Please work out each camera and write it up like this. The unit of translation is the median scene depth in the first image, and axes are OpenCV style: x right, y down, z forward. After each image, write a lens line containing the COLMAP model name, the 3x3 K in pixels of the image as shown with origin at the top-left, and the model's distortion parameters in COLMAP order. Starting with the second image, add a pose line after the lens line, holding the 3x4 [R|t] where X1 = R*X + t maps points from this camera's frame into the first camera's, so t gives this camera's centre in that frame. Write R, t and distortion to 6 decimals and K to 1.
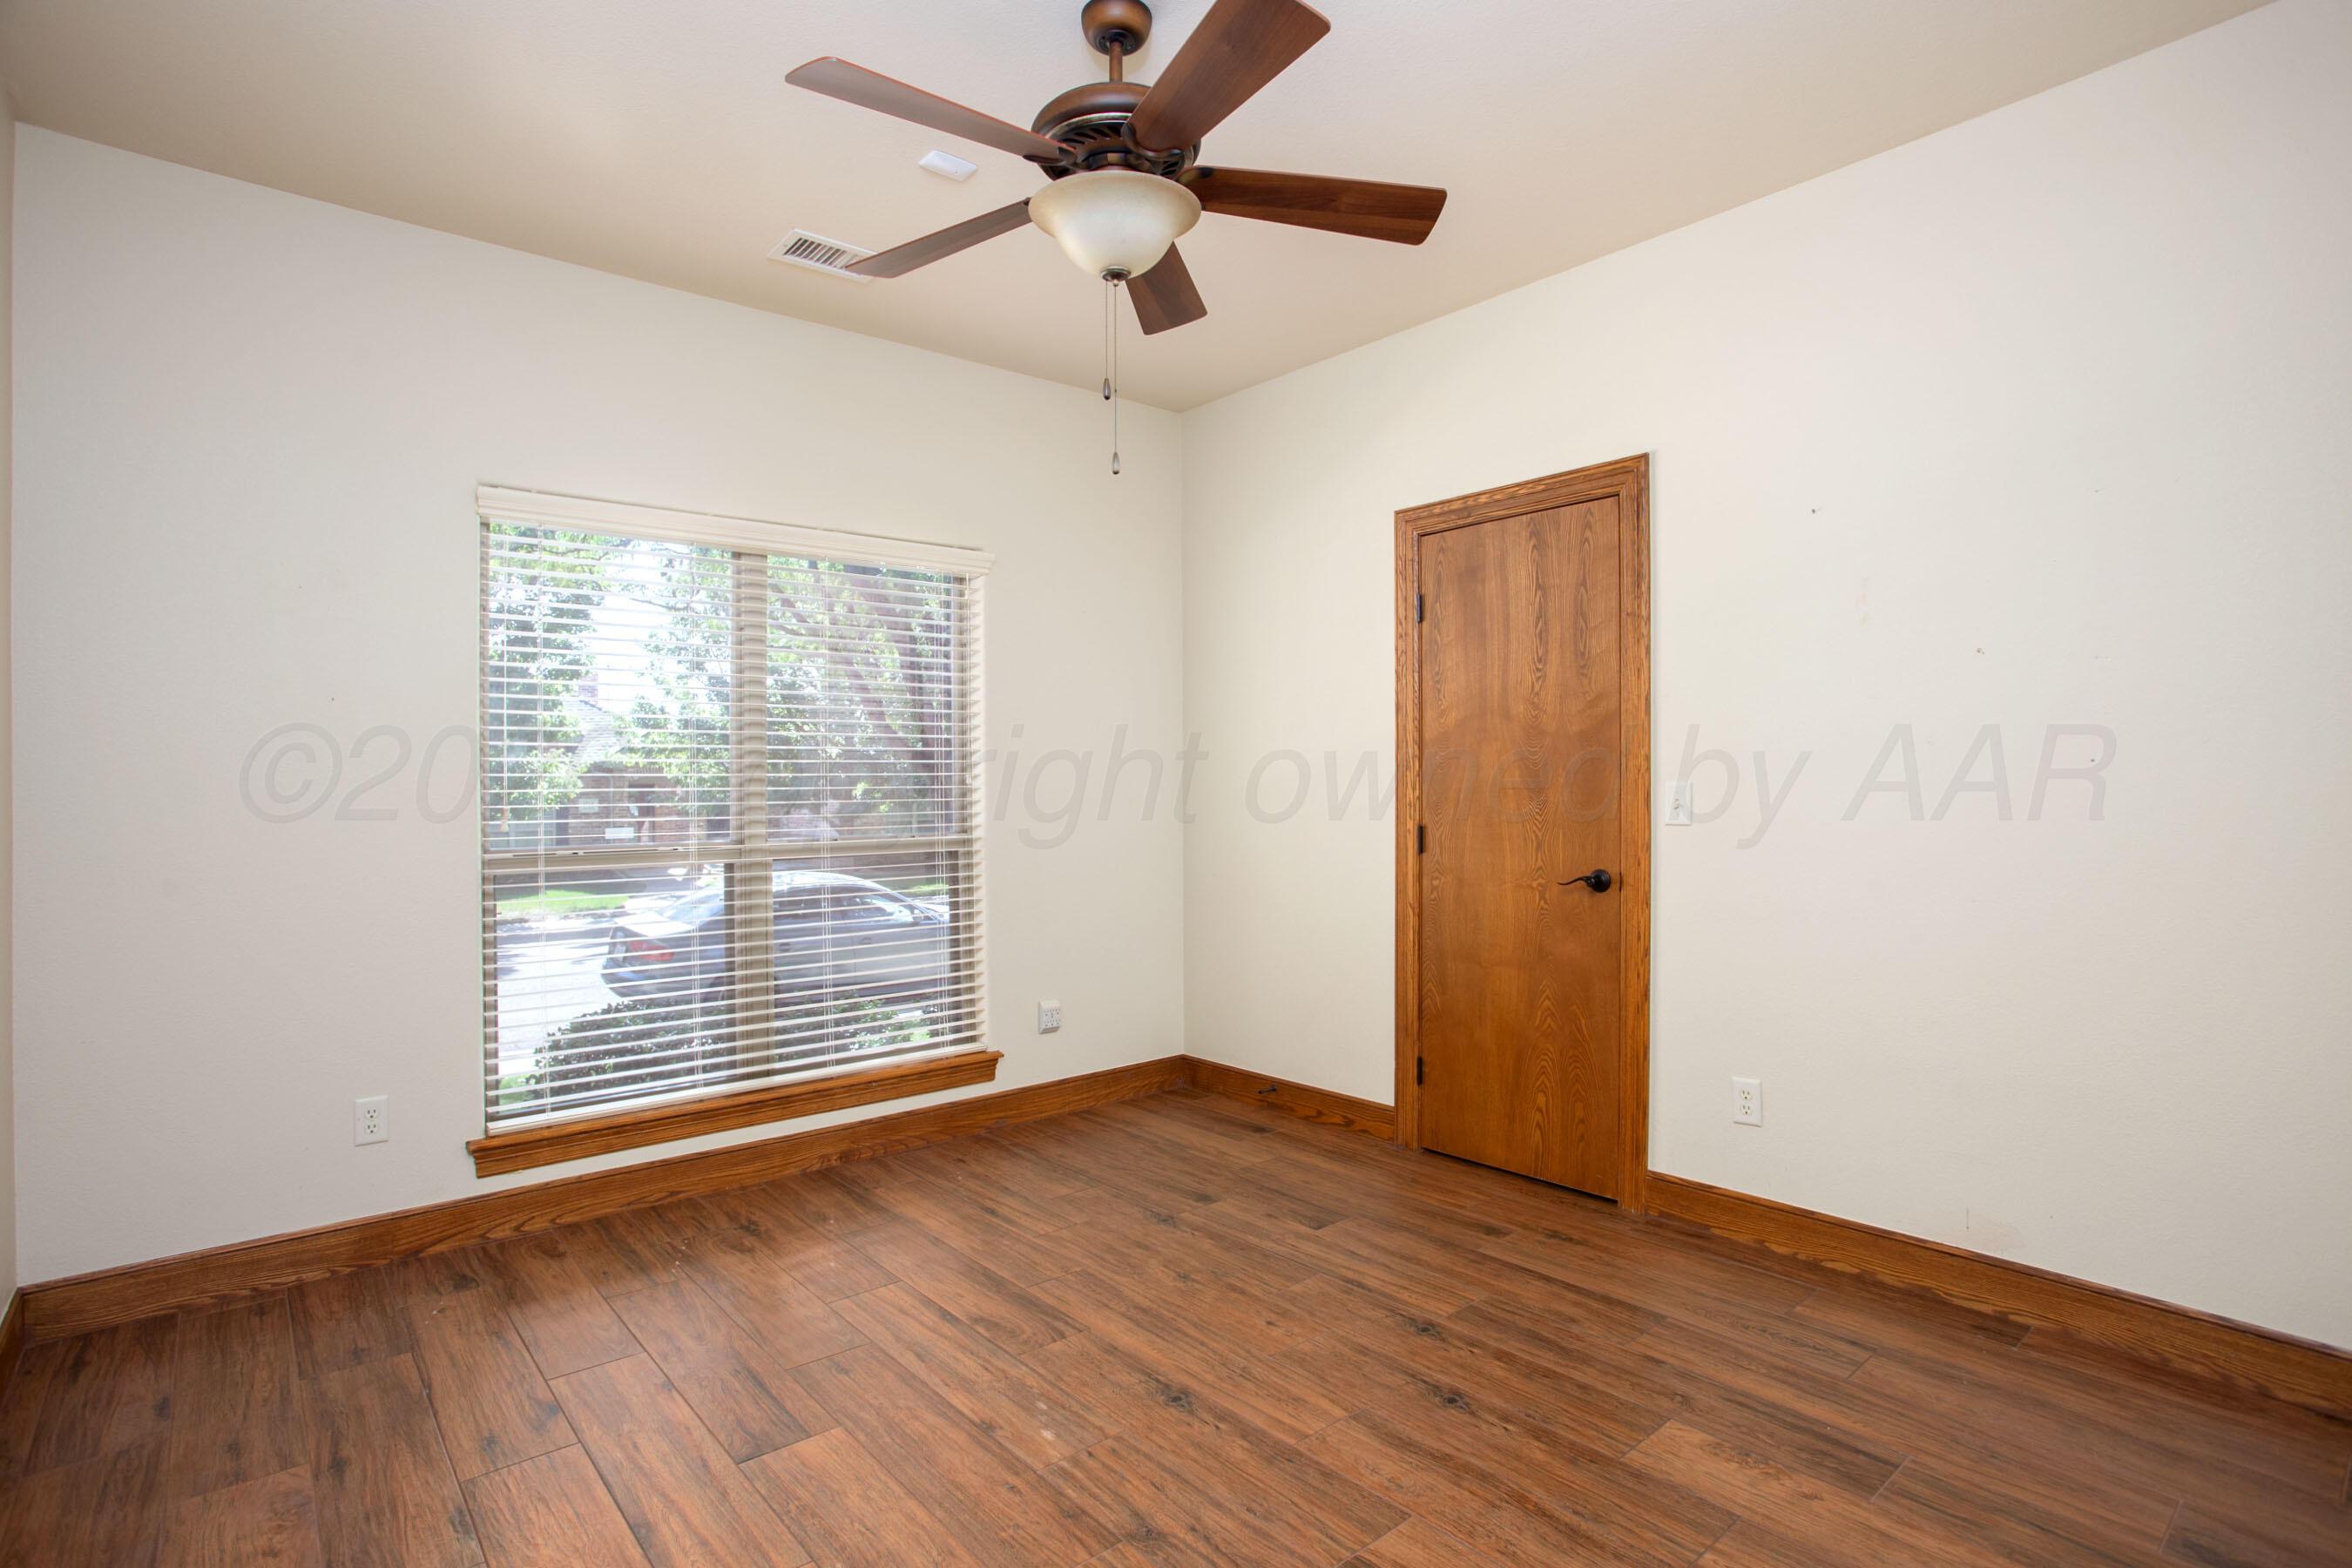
lens RADIAL K [[1174.1, 0, 1173.2], [0, 1174.1, 783.0], [0, 0, 1]] dist [-0.019892, 0.006201]
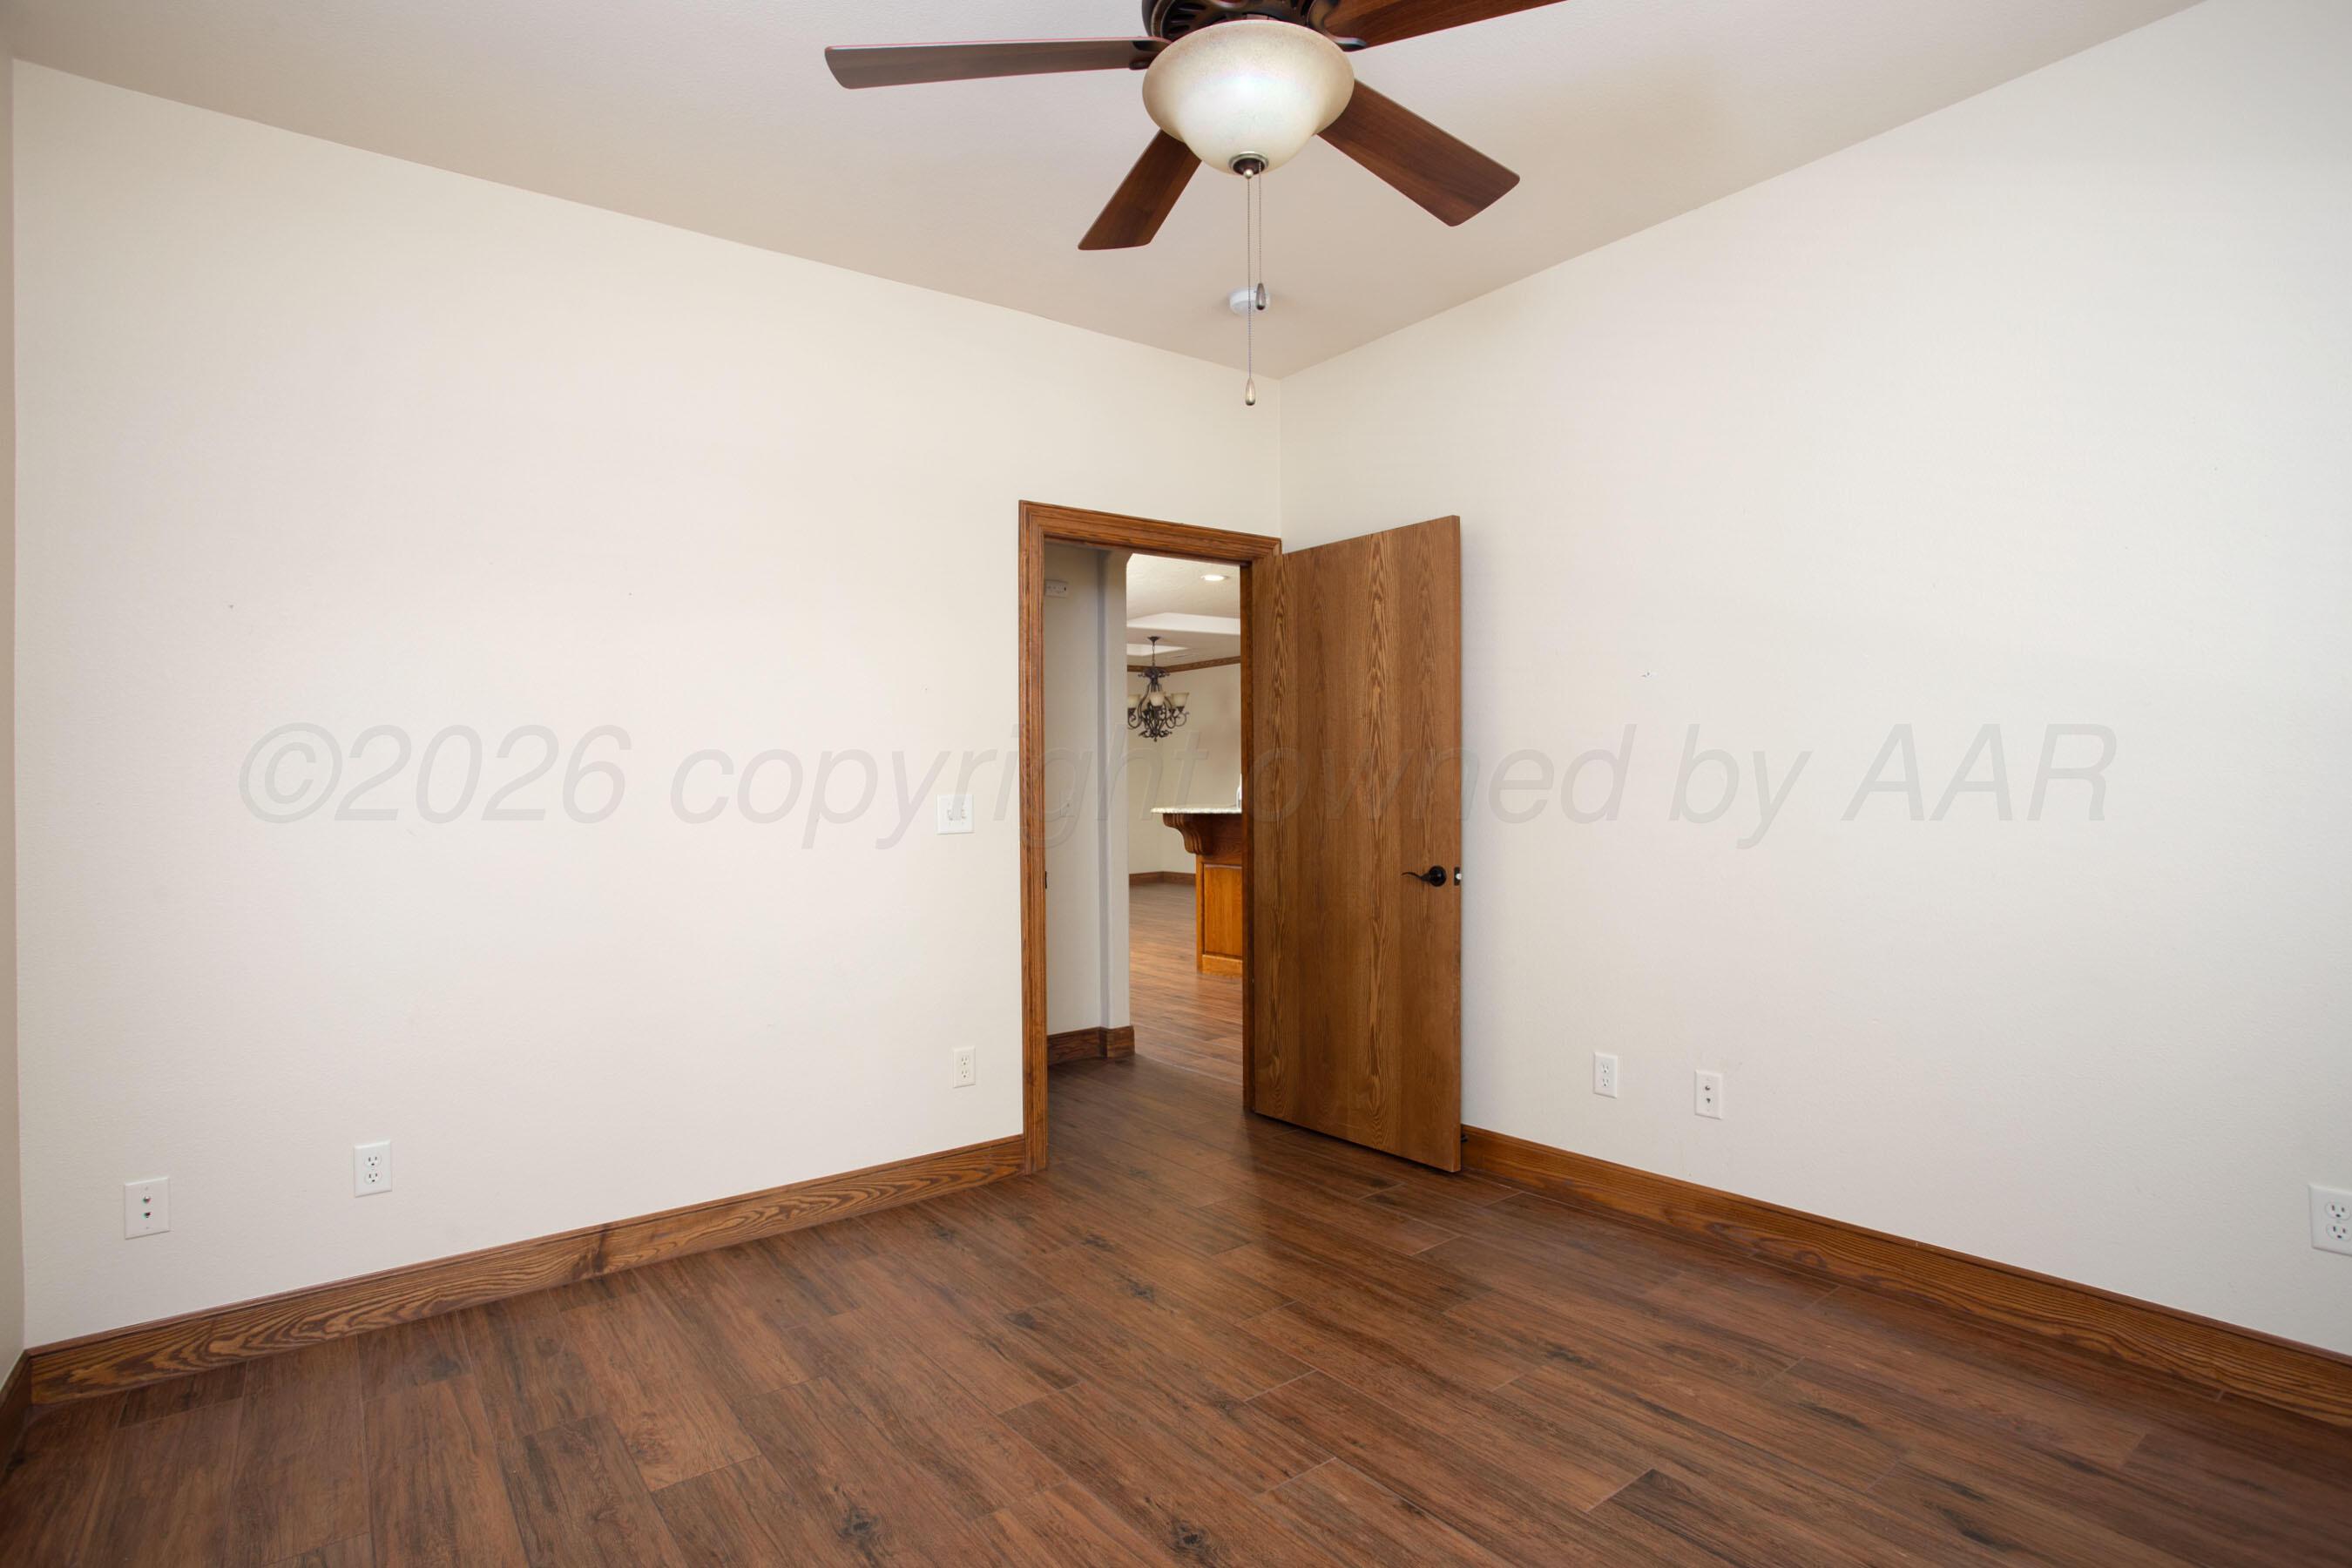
lens RADIAL K [[1174.1, 0, 1182.0], [0, 1174.1, 780.9], [0, 0, 1]] dist [-0.019892, 0.006201]
pose [[-0.998411, 0.034008, 0.044937, -0.048884], [0.032702, 0.999030, -0.029484, 0.033889], [-0.045896, -0.027967, -0.998555, 1.992823]]
